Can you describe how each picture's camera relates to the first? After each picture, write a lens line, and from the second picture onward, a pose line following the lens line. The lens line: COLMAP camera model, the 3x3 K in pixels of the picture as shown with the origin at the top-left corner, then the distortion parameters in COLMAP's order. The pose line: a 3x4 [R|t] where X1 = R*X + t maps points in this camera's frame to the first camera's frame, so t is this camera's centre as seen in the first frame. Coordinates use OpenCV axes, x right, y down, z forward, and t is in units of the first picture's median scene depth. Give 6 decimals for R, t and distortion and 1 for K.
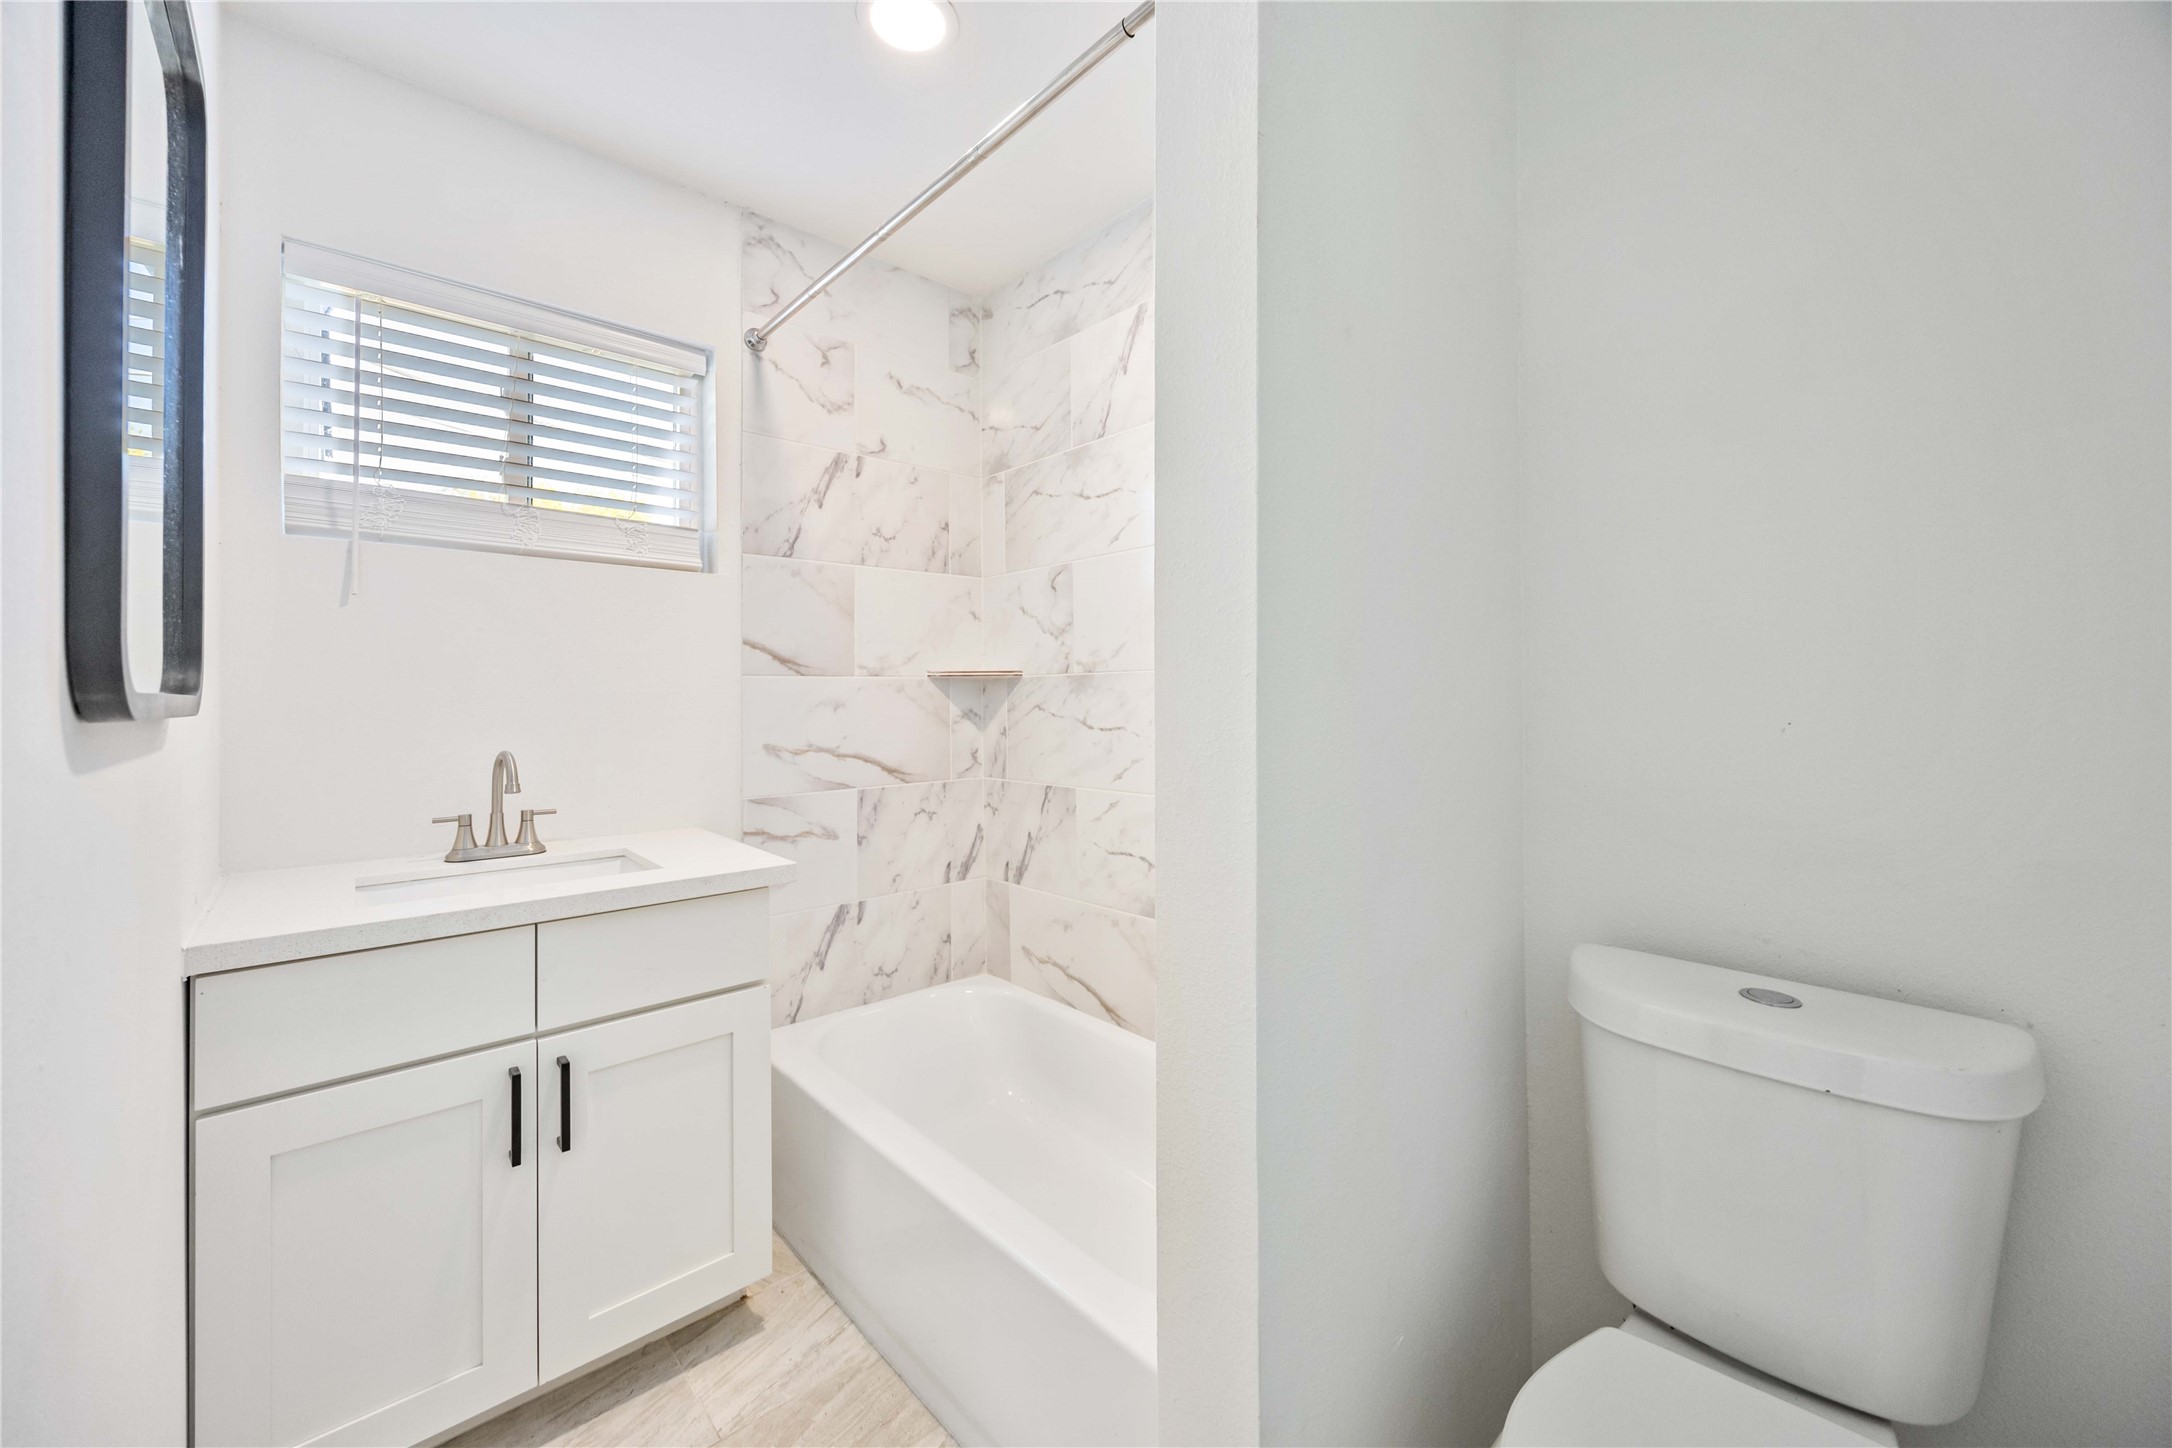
lens RADIAL K [[825.1, 0, 1087.7], [0, 825.1, 705.0], [0, 0, 1]] dist [0.000655, -0.000040]
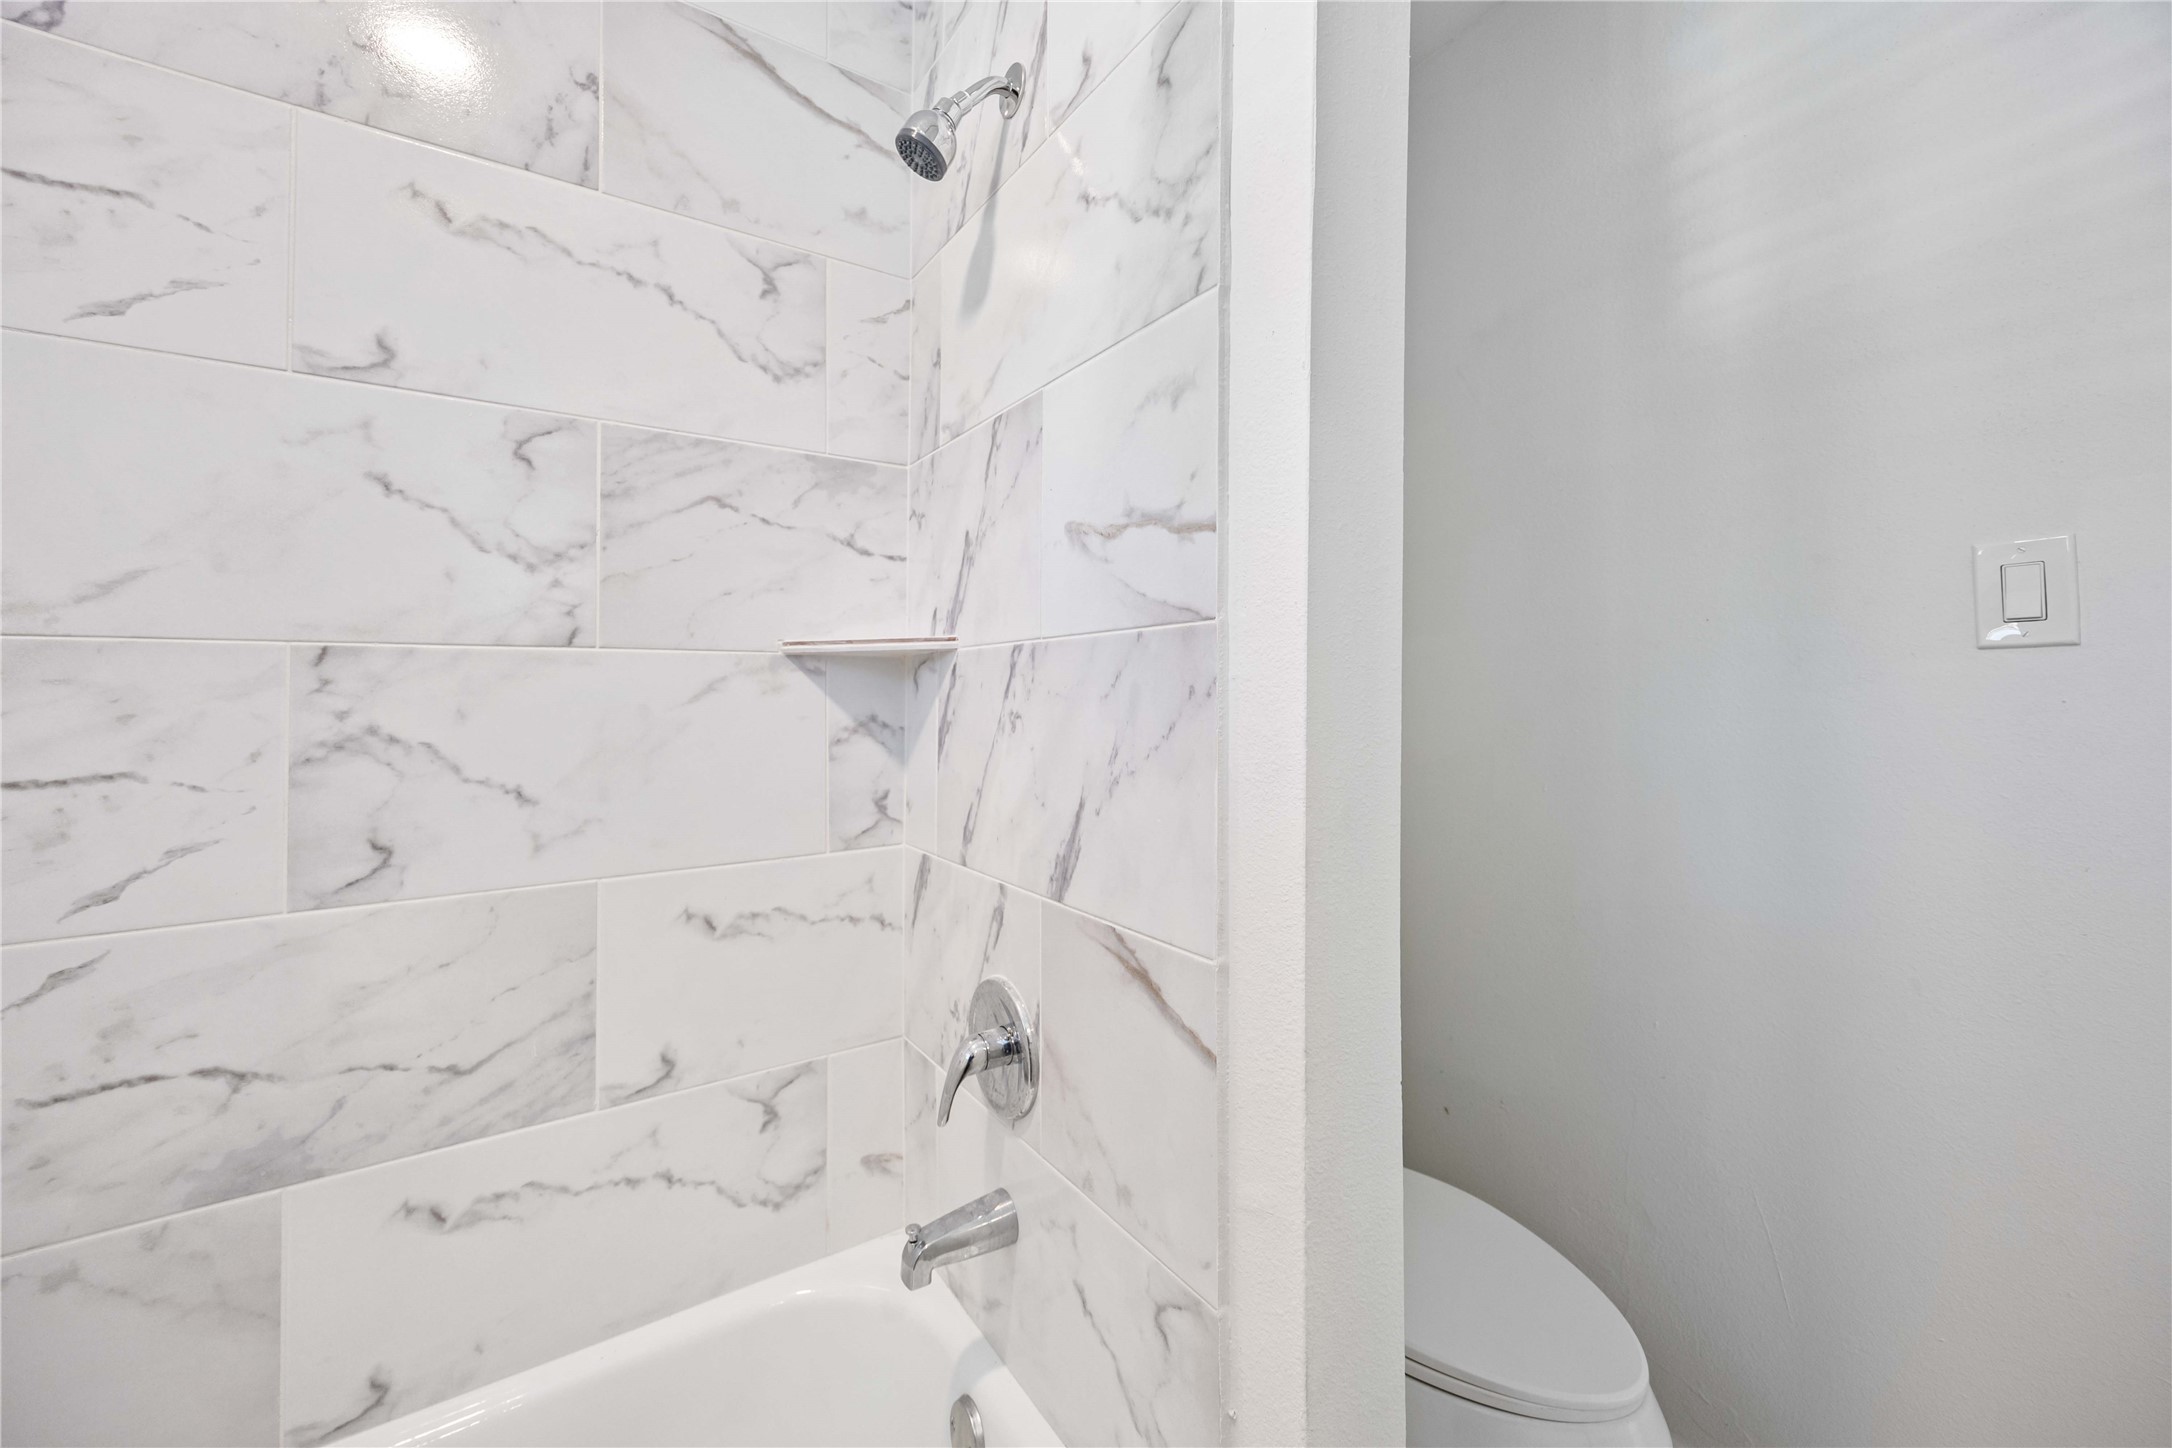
lens RADIAL K [[734.4, 0, 1085.1], [0, 734.4, 683.8], [0, 0, 1]] dist [0.000930, 0.000065]
pose [[0.213420, 0.021829, 0.976717, -0.638992], [0.015077, 0.999558, -0.025634, -0.000424], [-0.976844, 0.020197, 0.212996, 0.895511]]
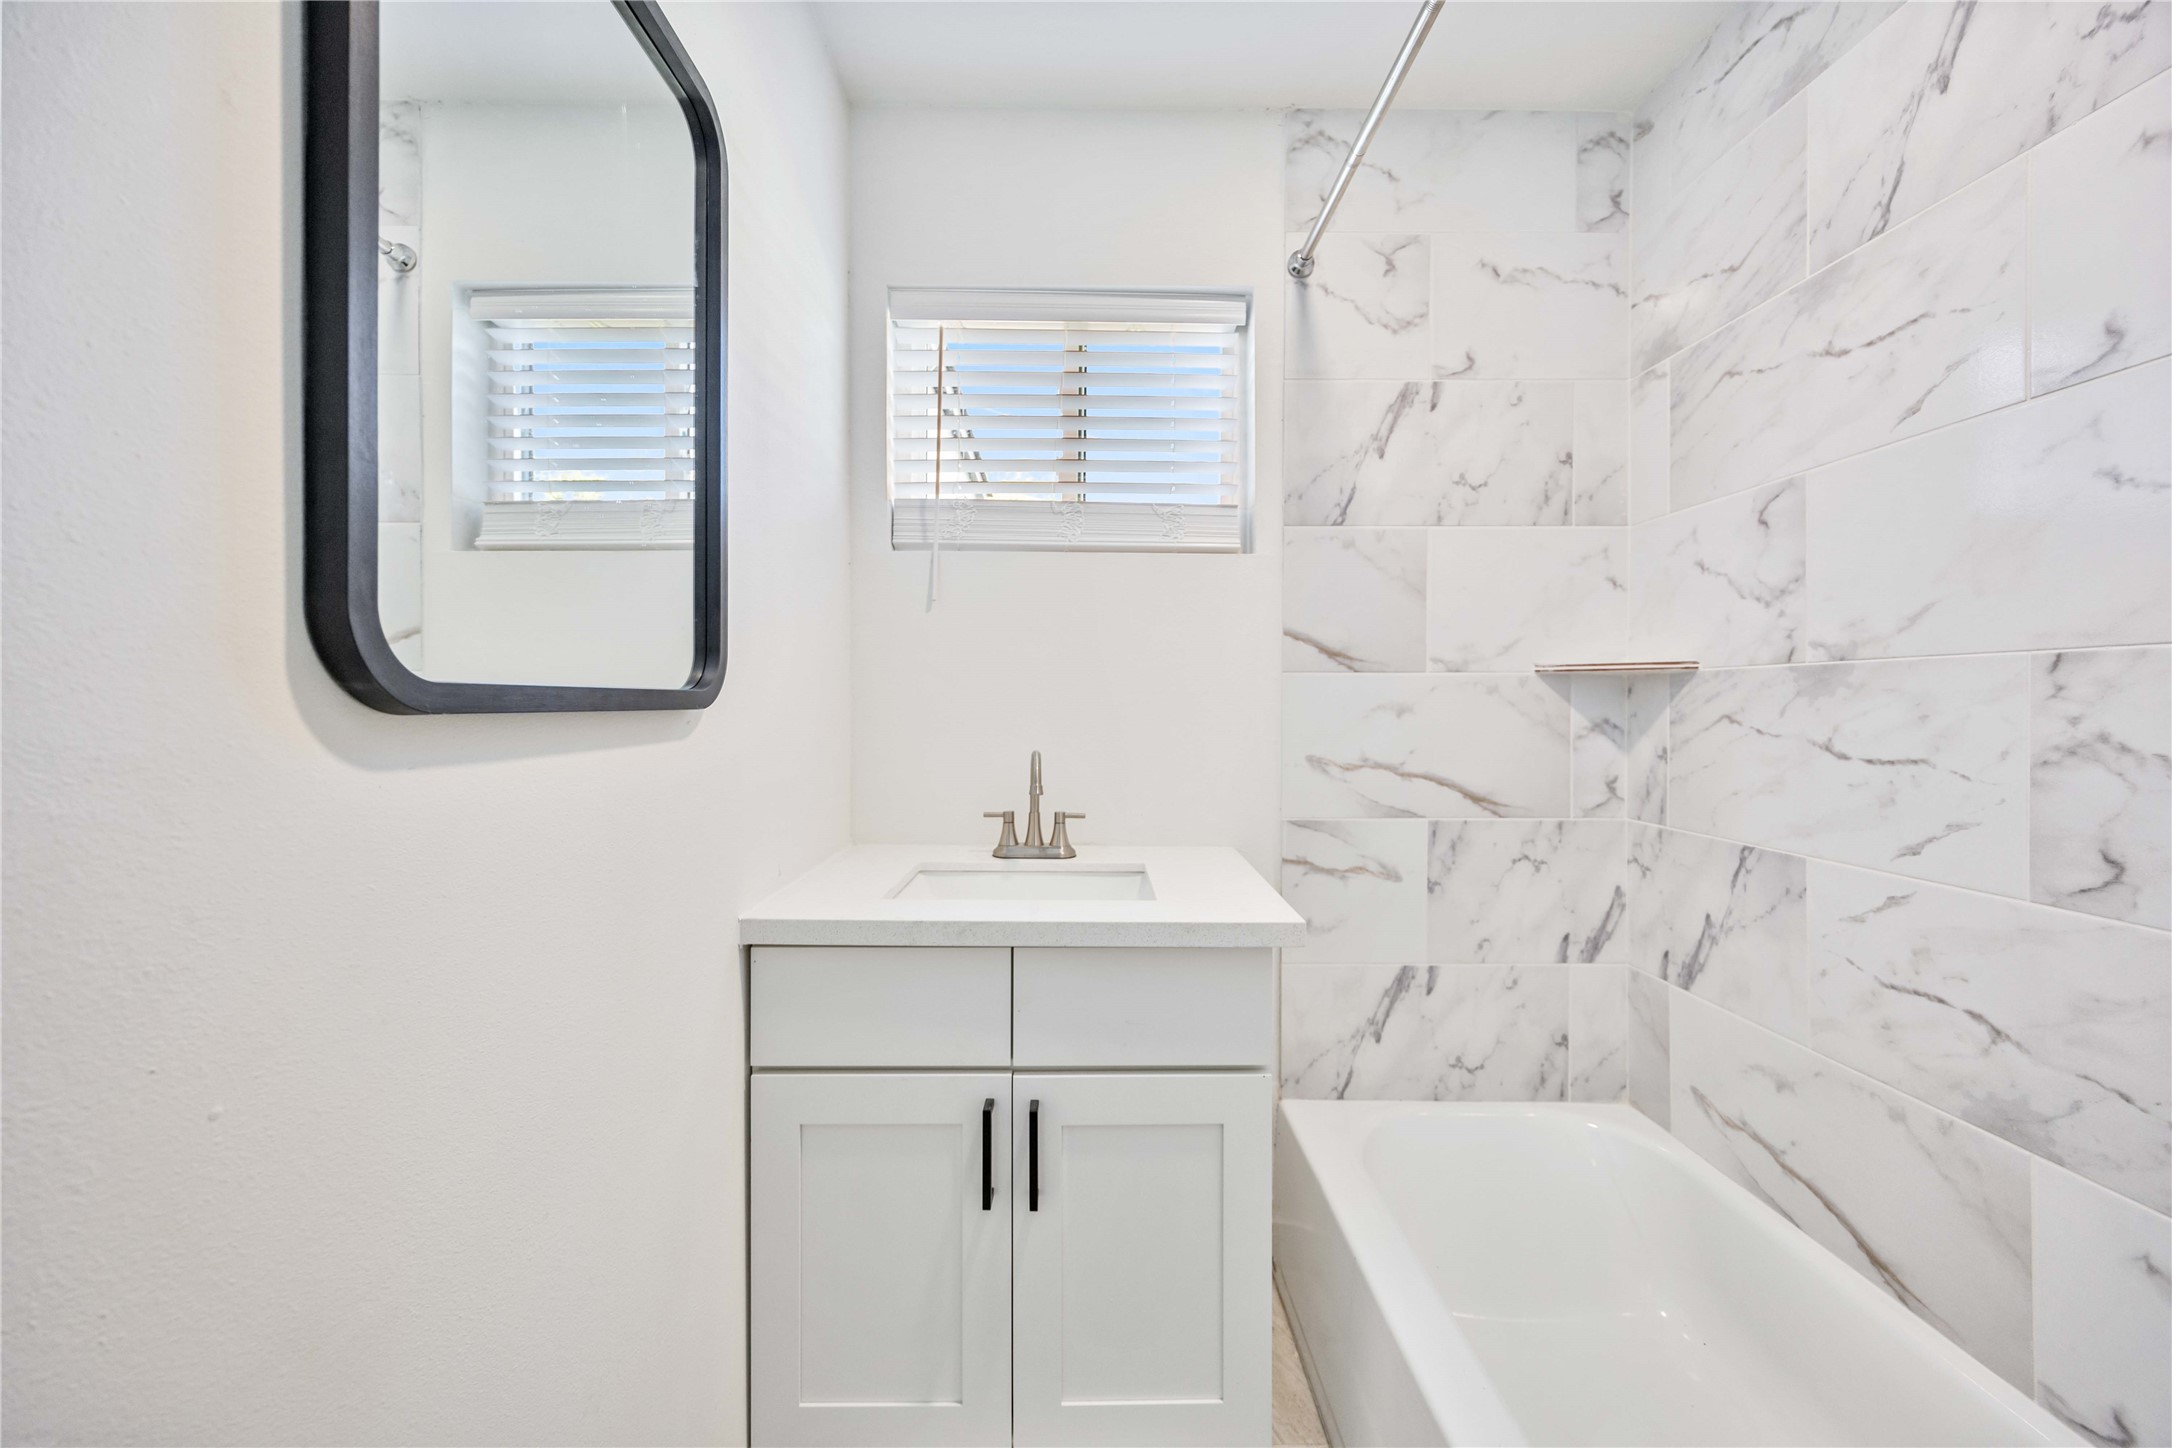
lens RADIAL K [[825.1, 0, 1087.7], [0, 825.1, 705.0], [0, 0, 1]] dist [0.000655, -0.000040]
pose [[0.745846, 0.013290, -0.665986, -0.006139], [-0.015927, 0.999871, 0.002115, -0.001139], [0.665928, 0.009029, 0.745961, 0.223377]]
